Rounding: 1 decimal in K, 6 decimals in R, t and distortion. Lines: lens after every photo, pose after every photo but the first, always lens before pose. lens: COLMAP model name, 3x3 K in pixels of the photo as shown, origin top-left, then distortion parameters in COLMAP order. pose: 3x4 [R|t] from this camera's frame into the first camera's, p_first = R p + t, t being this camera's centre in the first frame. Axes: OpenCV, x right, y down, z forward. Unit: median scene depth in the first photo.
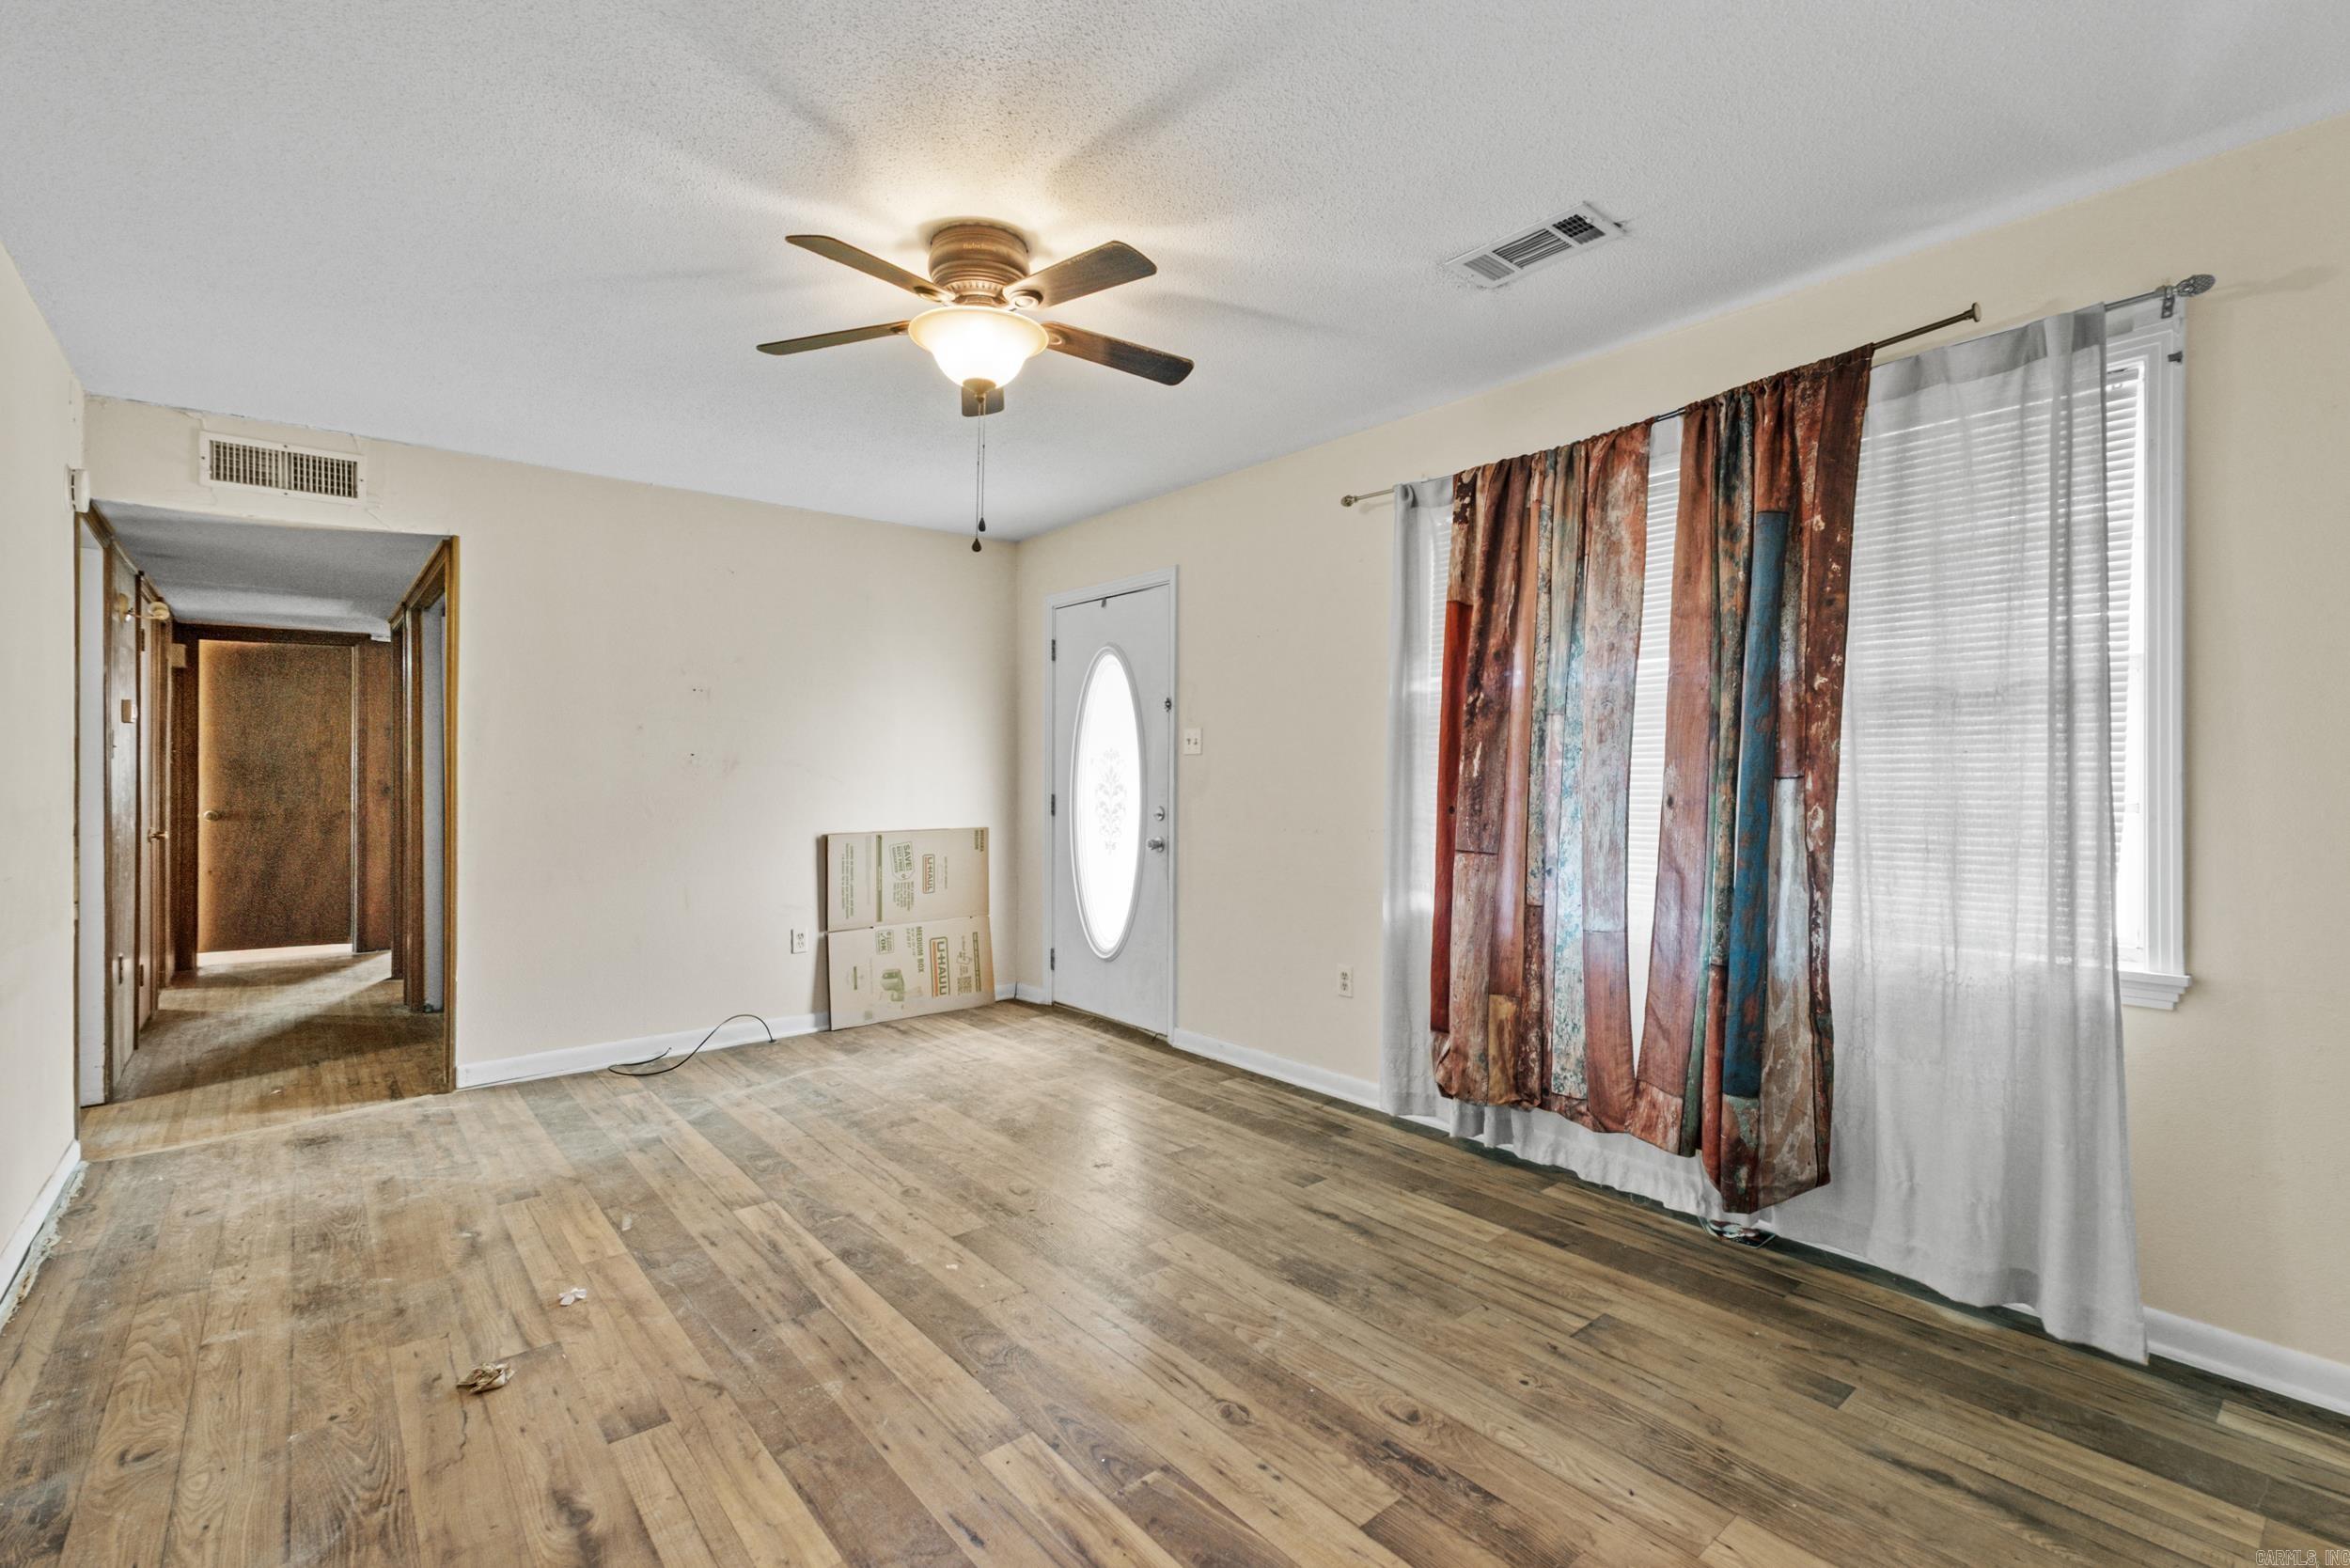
lens RADIAL K [[1043.7, 0, 1142.8], [0, 1043.7, 776.1], [0, 0, 1]] dist [0.010838, -0.002436]
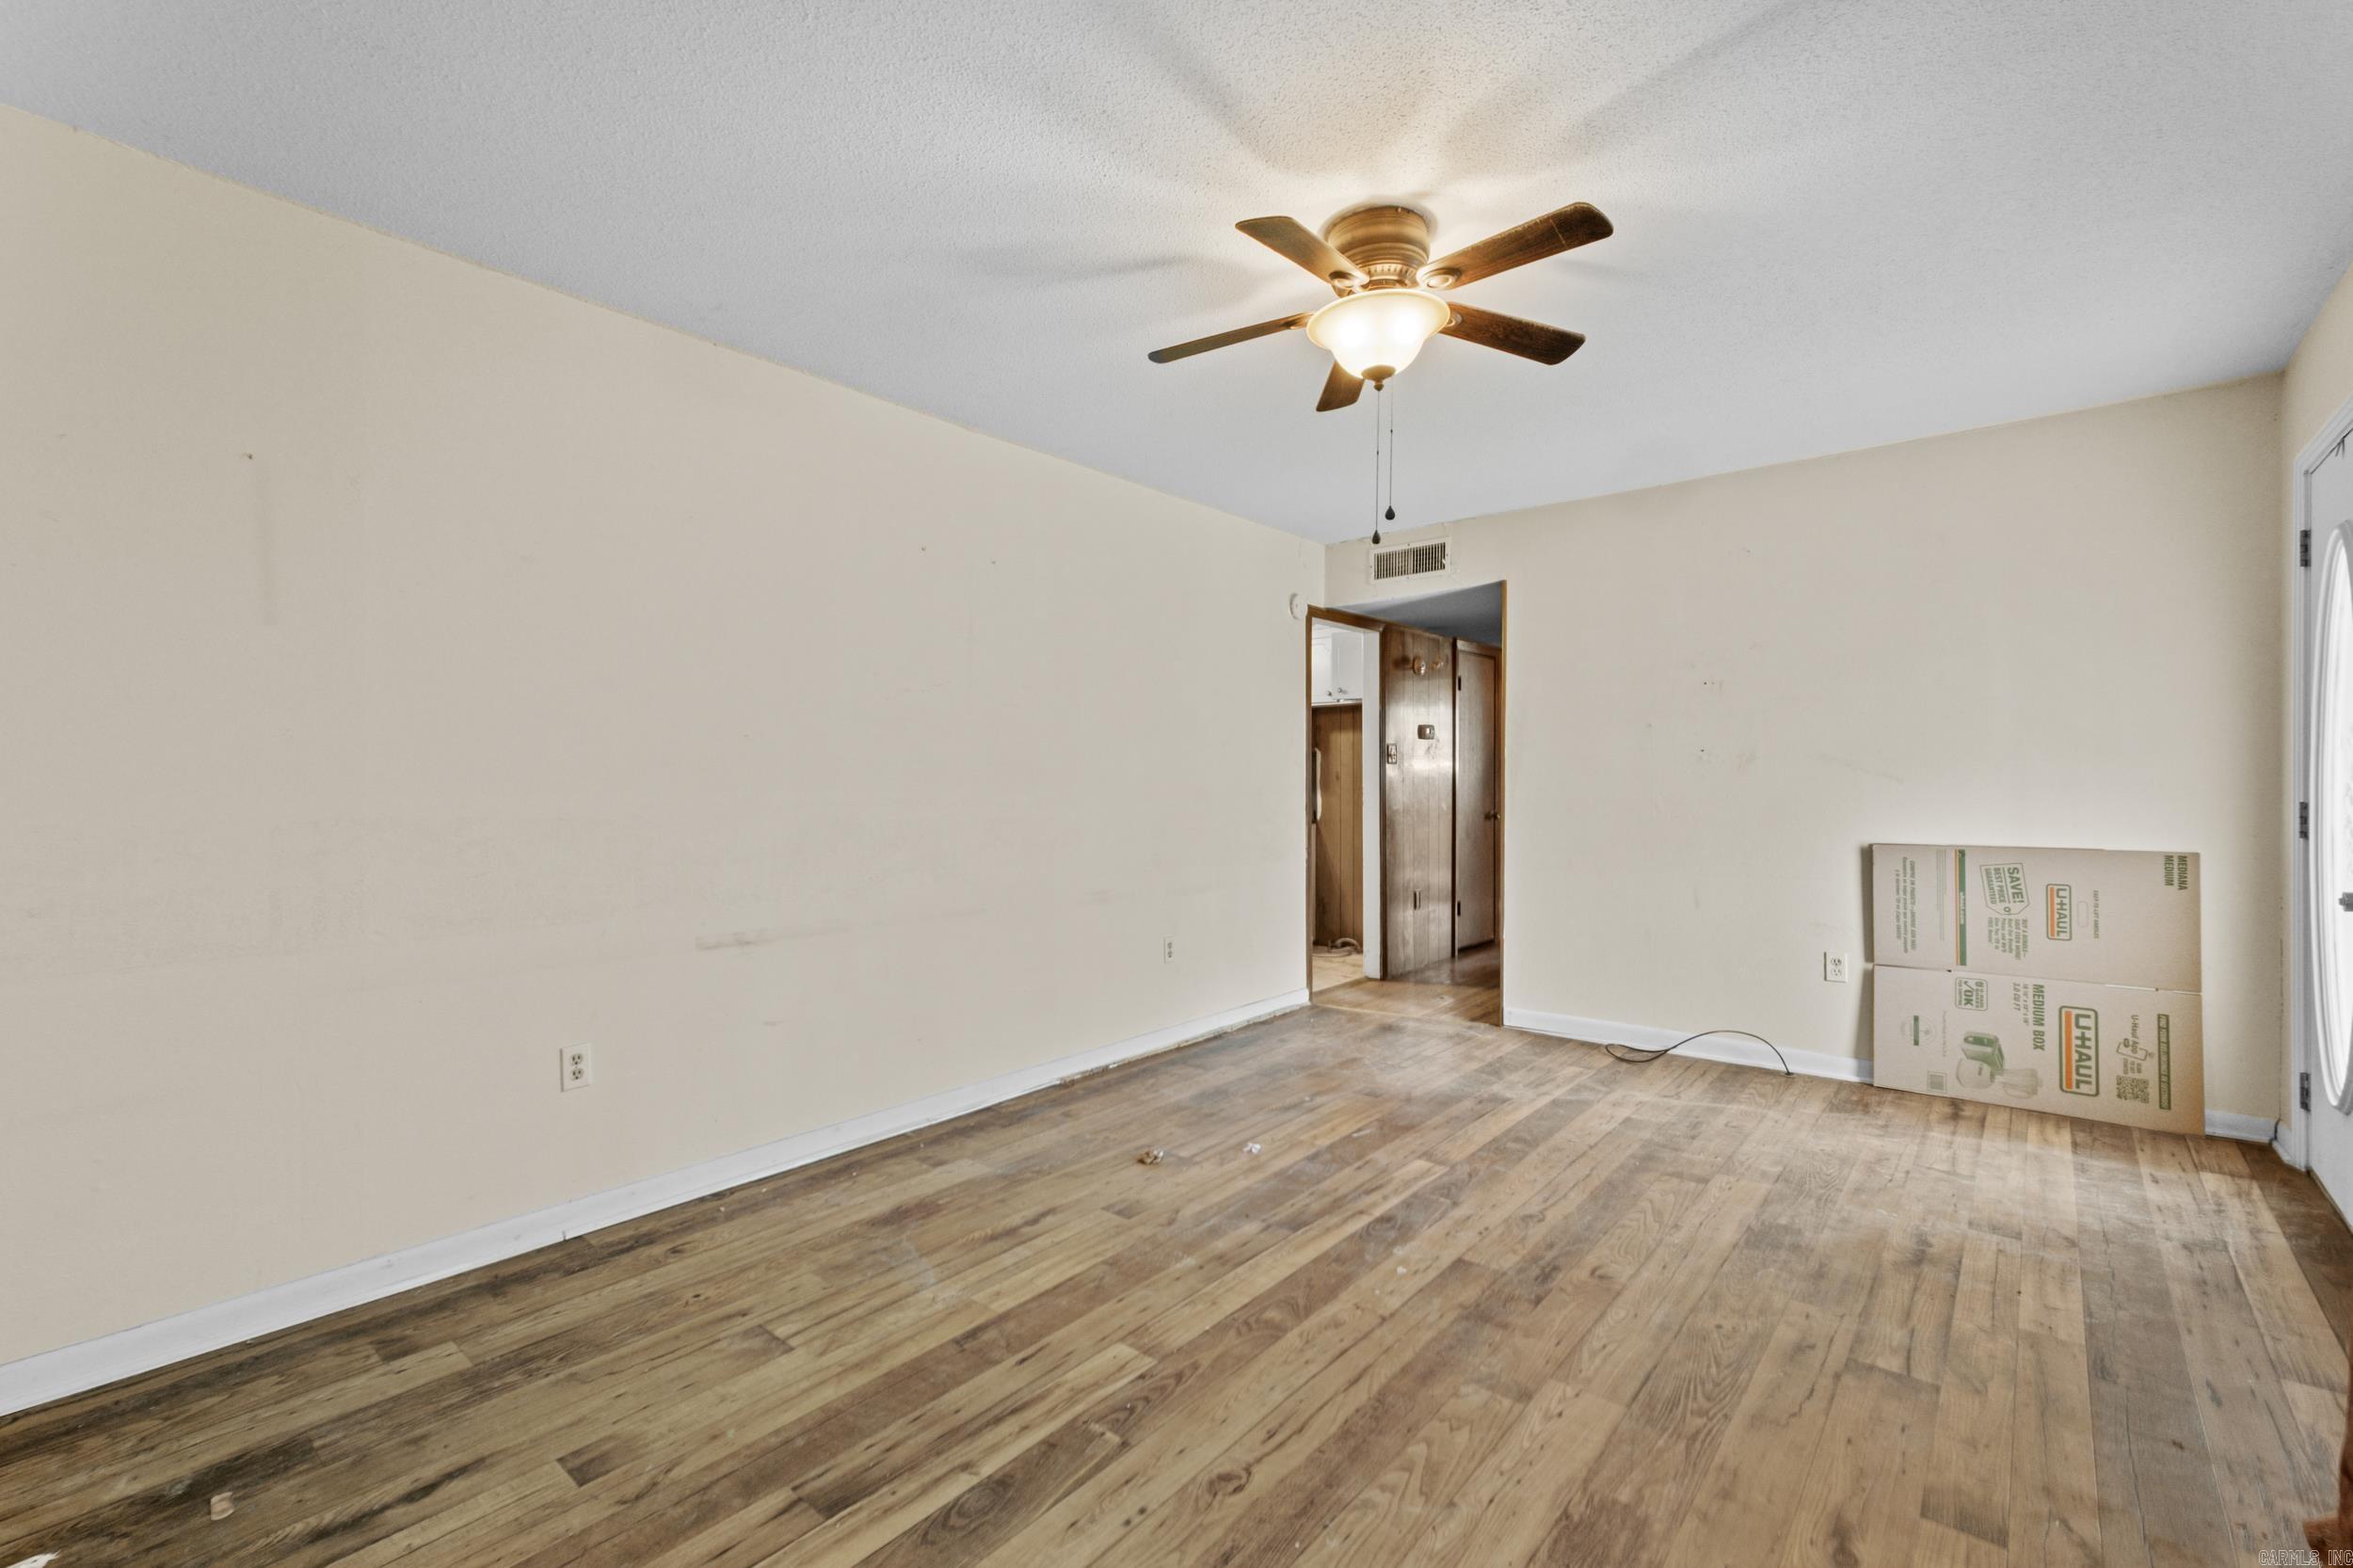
lens RADIAL K [[1045.0, 0, 1186.1], [0, 1045.0, 770.4], [0, 0, 1]] dist [0.010838, -0.002436]
pose [[0.190079, -0.005592, -0.981753, 0.600800], [0.001403, 0.999984, -0.005424, 0.006290], [0.981768, -0.000347, 0.190084, 0.499683]]
